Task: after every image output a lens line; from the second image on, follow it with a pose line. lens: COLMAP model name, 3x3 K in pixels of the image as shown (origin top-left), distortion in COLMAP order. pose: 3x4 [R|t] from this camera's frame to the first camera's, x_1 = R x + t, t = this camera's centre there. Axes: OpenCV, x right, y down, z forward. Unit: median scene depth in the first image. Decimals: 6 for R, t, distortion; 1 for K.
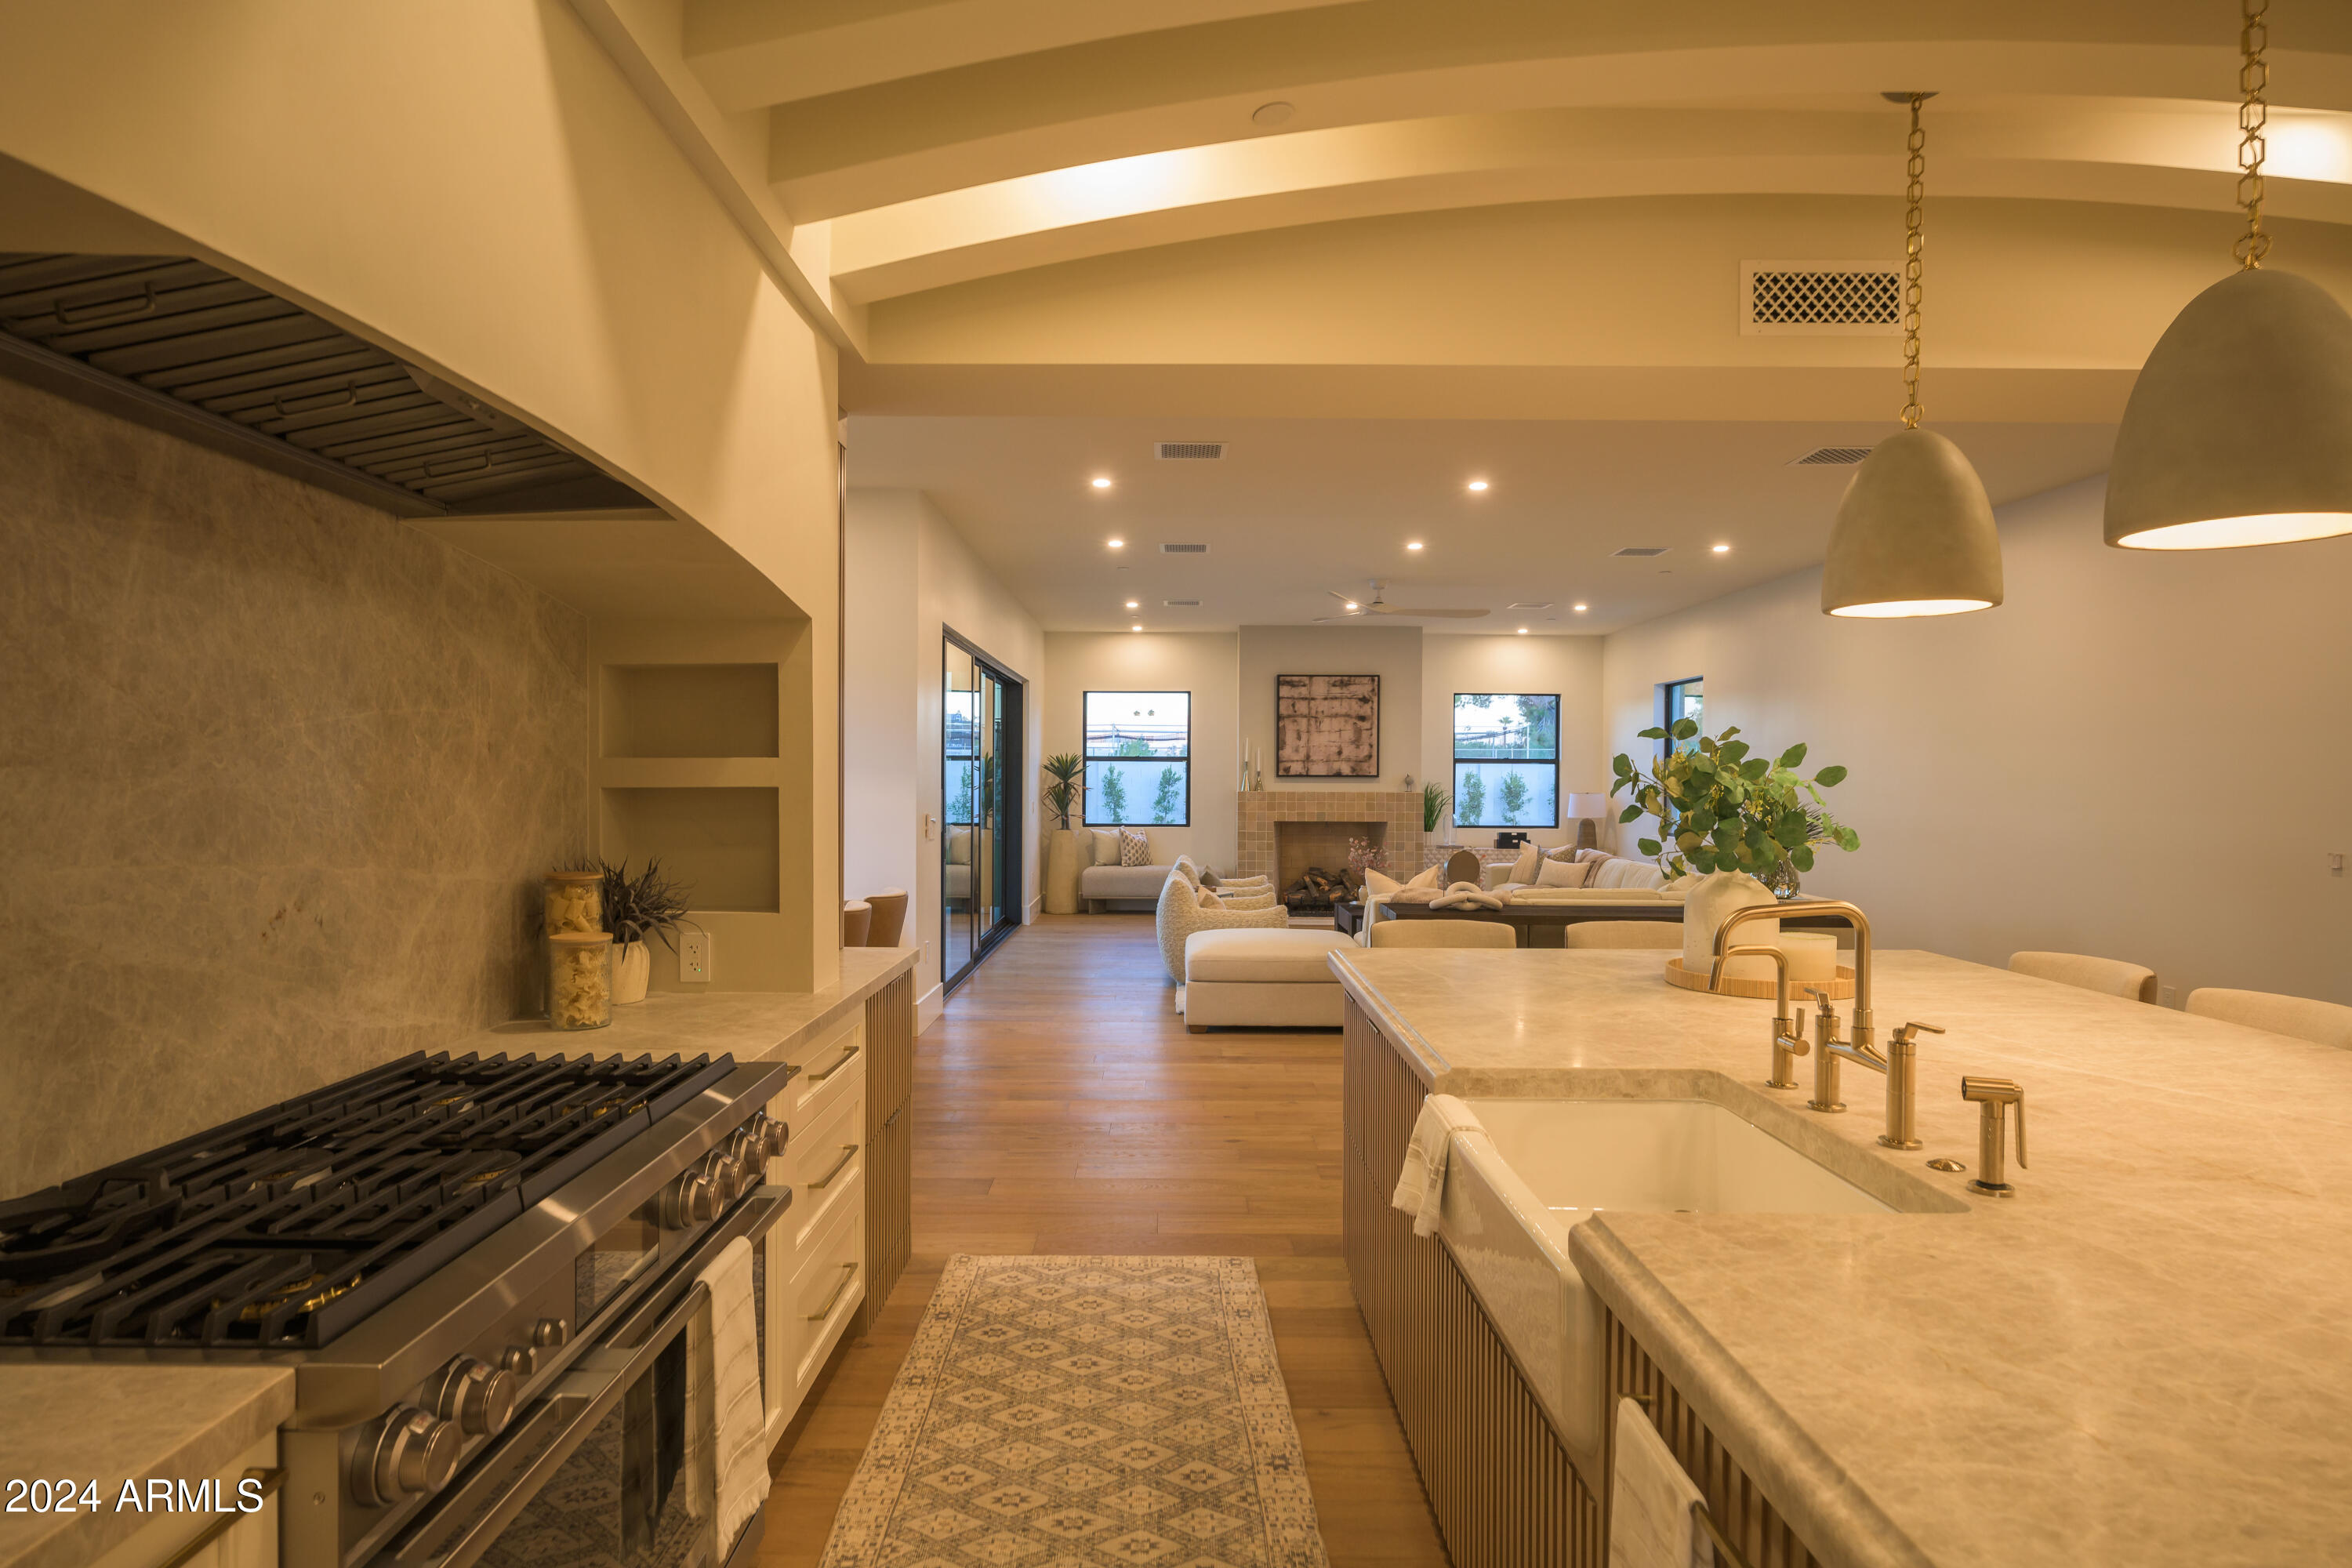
lens RADIAL K [[1309.2, 0, 1176.0], [0, 1309.2, 784.0], [0, 0, 1]] dist [0.000737, 0.000530]
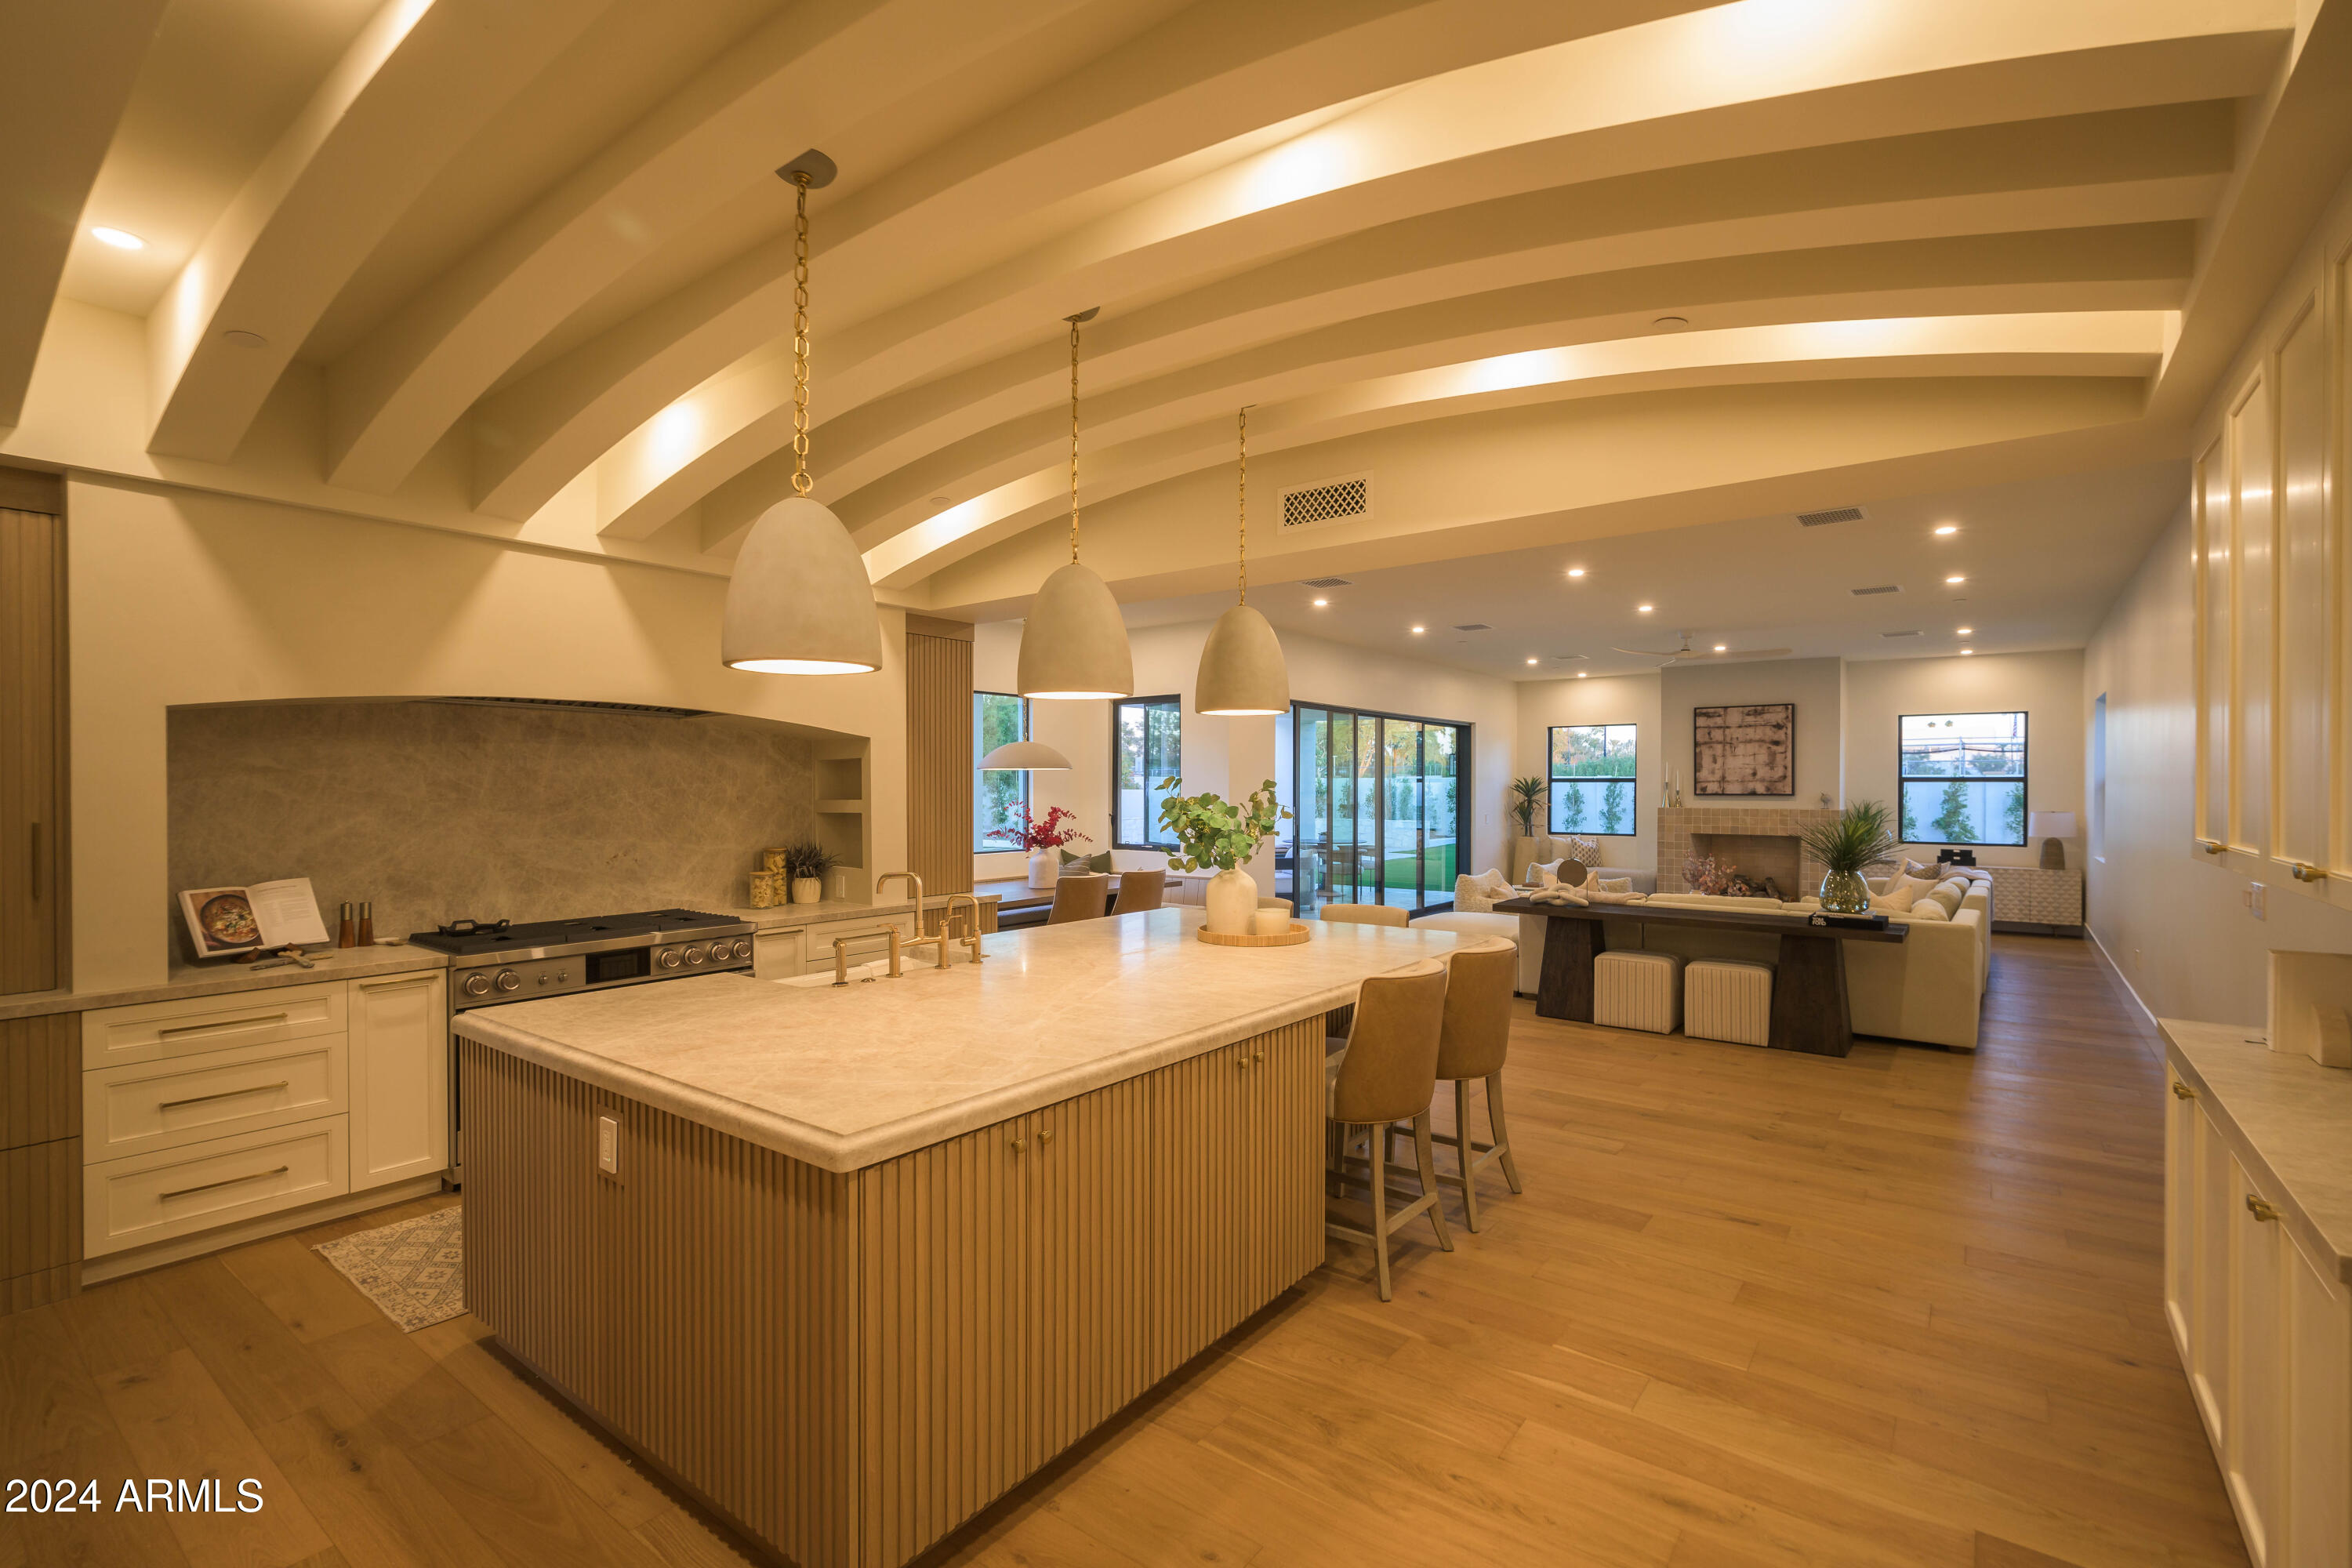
lens RADIAL K [[1052.0, 0, 1176.0], [0, 1052.0, 784.0], [0, 0, 1]] dist [-0.000839, -0.000095]
pose [[0.788422, -0.005628, -0.615109, 0.290103], [0.000364, 0.999962, -0.008683, -0.007526], [0.615135, 0.006622, 0.788394, -0.021879]]
